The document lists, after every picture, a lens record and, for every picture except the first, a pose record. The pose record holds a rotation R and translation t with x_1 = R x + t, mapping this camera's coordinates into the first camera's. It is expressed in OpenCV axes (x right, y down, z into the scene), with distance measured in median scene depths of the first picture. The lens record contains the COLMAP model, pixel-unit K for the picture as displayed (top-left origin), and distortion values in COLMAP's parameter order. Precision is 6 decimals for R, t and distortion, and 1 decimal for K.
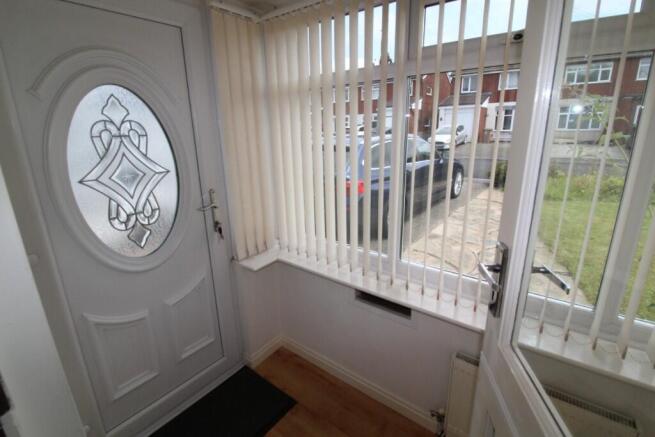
lens RADIAL K [[303.8, 0, 327.7], [0, 303.8, 216.7], [0, 0, 1]] dist [-0.001193, -0.006349]
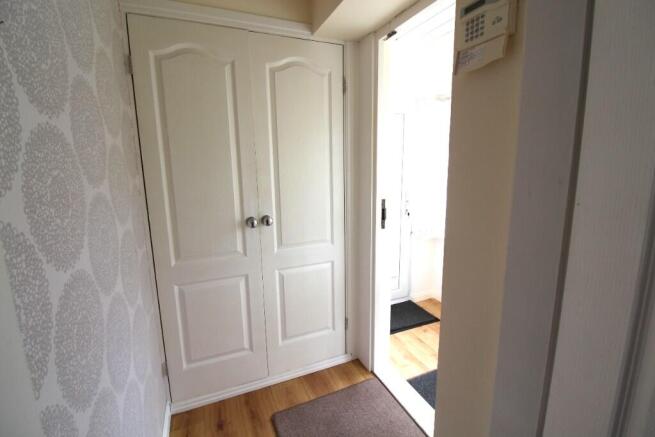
lens RADIAL K [[303.8, 0, 327.8], [0, 303.8, 218.7], [0, 0, 1]] dist [-0.001193, -0.006349]
pose [[0.874946, 0.093515, -0.475104, 0.087493], [-0.131647, 0.990156, -0.047548, 0.198549], [0.465981, 0.104148, 0.878644, -0.753043]]
